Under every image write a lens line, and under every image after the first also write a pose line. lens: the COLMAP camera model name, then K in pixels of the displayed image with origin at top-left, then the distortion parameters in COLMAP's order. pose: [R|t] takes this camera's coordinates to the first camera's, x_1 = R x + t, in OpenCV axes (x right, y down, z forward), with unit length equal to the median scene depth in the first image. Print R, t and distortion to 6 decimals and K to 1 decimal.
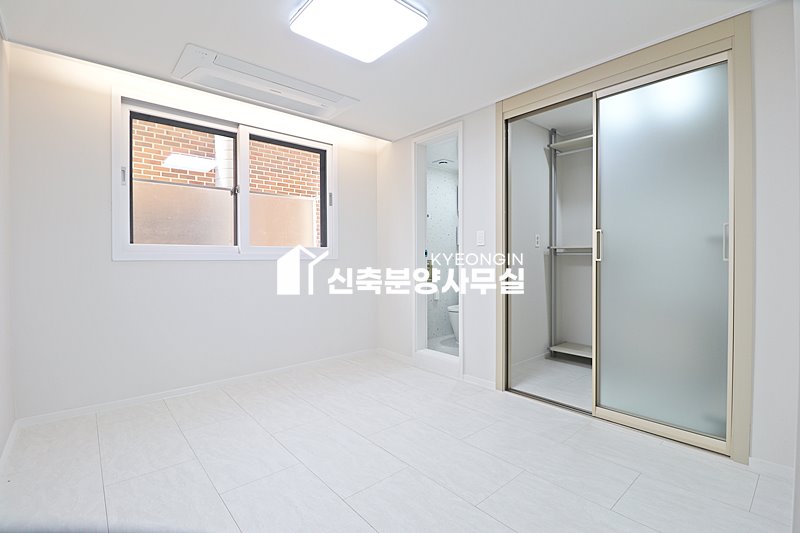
lens RADIAL K [[373.4, 0, 399.6], [0, 373.4, 268.5], [0, 0, 1]] dist [-0.008058, -0.008335]
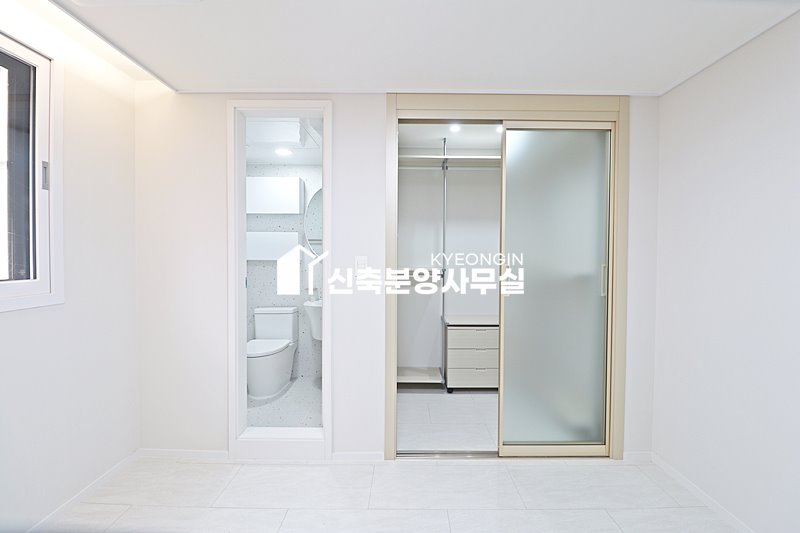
lens RADIAL K [[373.4, 0, 400.8], [0, 373.4, 263.0], [0, 0, 1]] dist [-0.008058, -0.008335]
pose [[0.651184, -0.014102, 0.758789, -0.289268], [0.010012, 0.999900, 0.009990, -0.091679], [-0.758854, 0.001091, 0.651260, 0.436931]]
